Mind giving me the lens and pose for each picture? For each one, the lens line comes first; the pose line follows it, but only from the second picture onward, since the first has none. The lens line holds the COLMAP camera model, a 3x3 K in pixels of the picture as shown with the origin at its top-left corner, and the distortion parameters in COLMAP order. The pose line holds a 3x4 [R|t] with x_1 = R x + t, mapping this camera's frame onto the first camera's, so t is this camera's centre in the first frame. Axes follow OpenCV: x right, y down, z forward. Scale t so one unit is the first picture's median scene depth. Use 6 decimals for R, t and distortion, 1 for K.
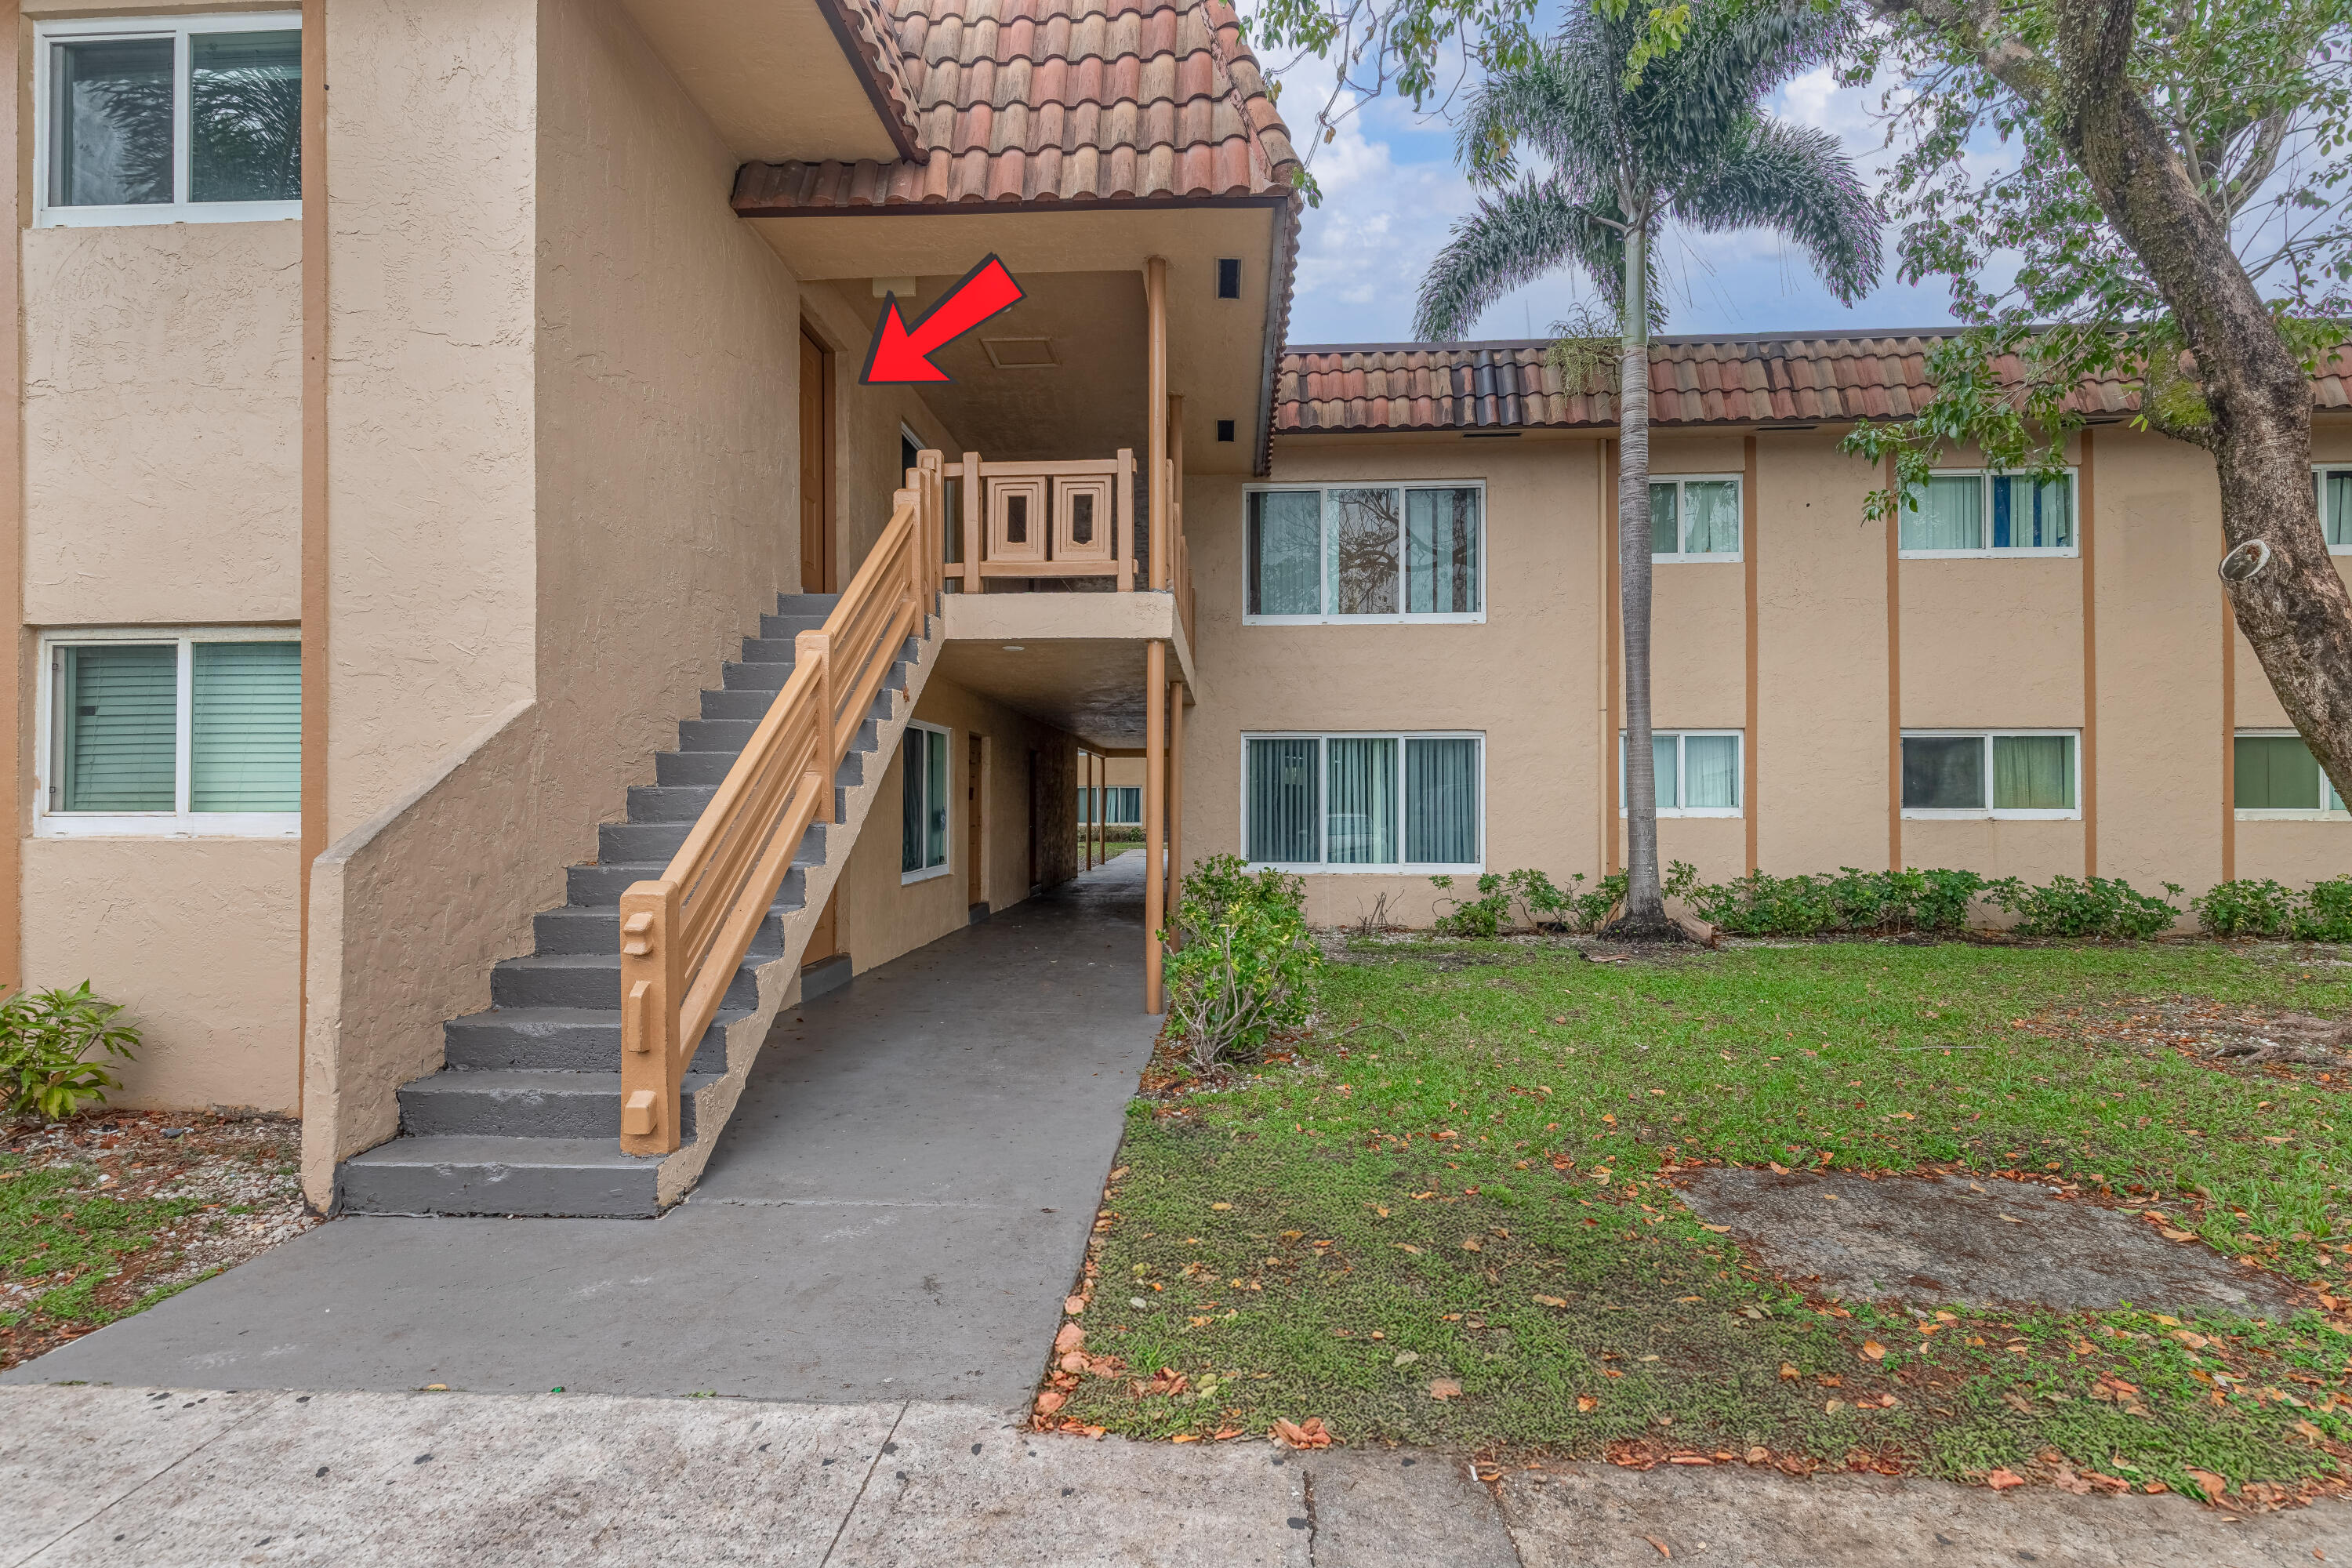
lens RADIAL K [[1076.7, 0, 1182.4], [0, 1076.7, 785.2], [0, 0, 1]] dist [0.009127, -0.001046]
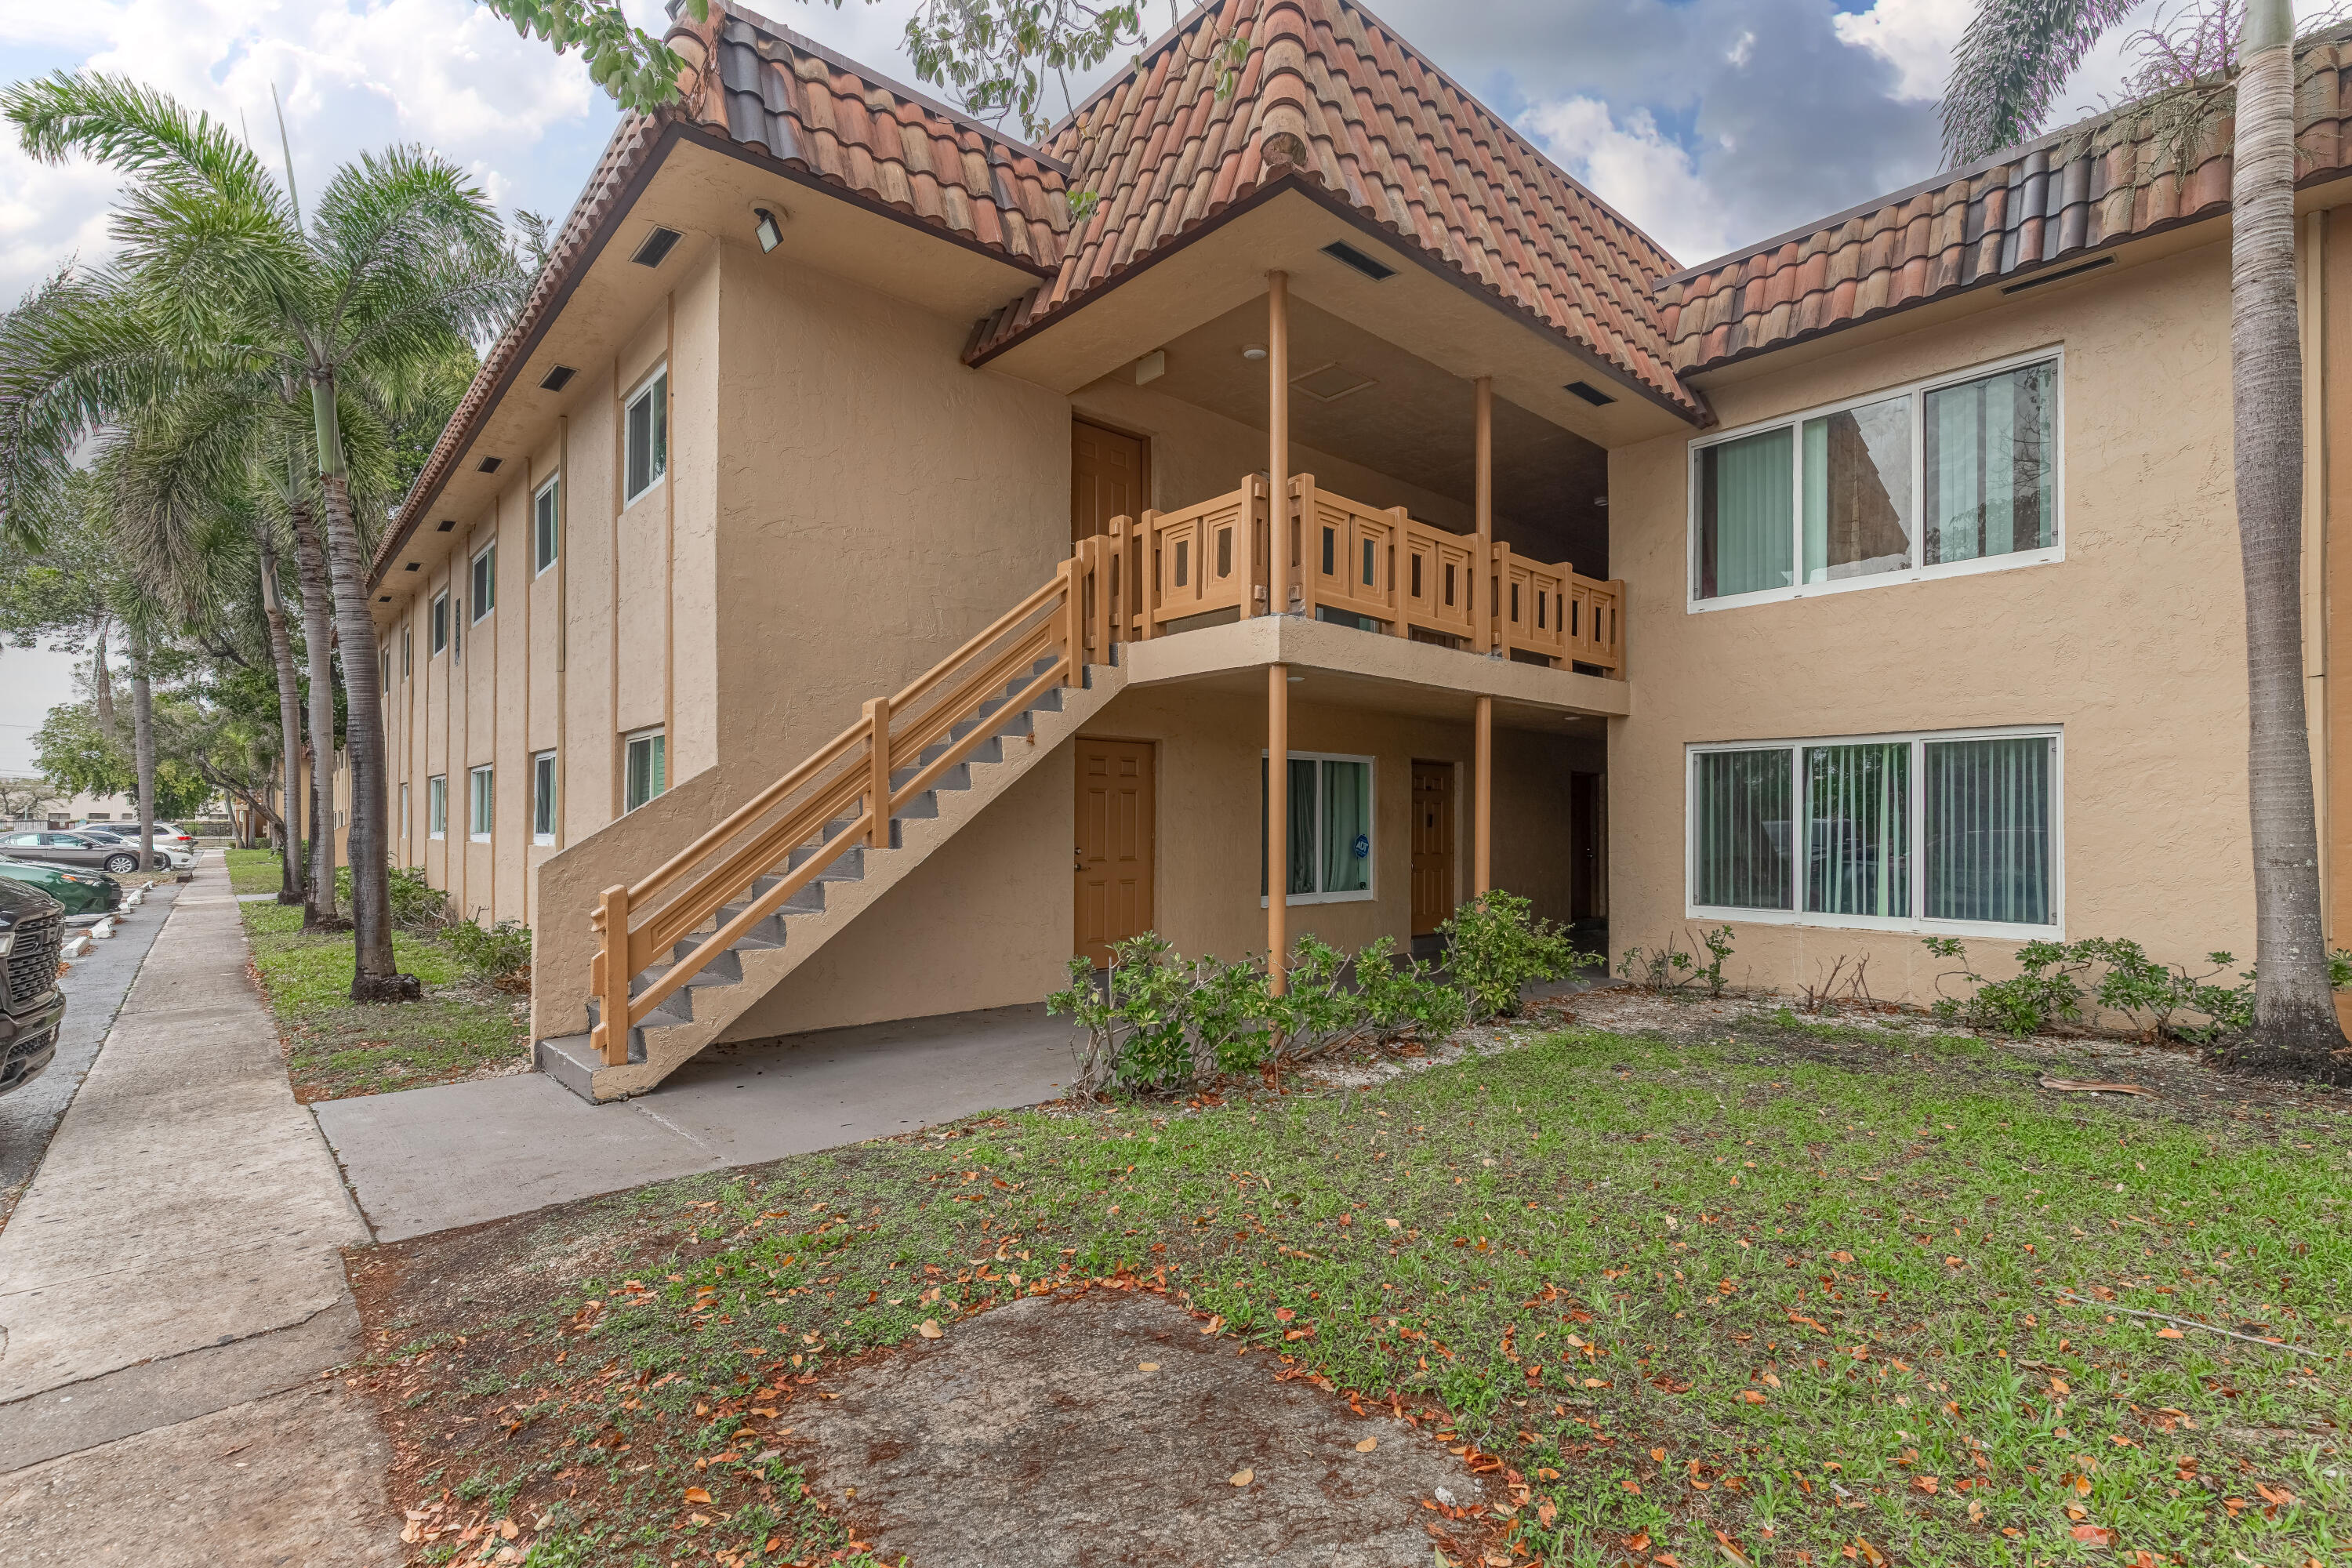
lens RADIAL K [[1076.7, 0, 1193.9], [0, 1076.7, 803.3], [0, 0, 1]] dist [0.009127, -0.001046]
pose [[0.714091, -0.013908, -0.699914, 0.594822], [0.009233, 0.999903, -0.010448, -0.000246], [0.699992, 0.000998, 0.714150, 0.253005]]
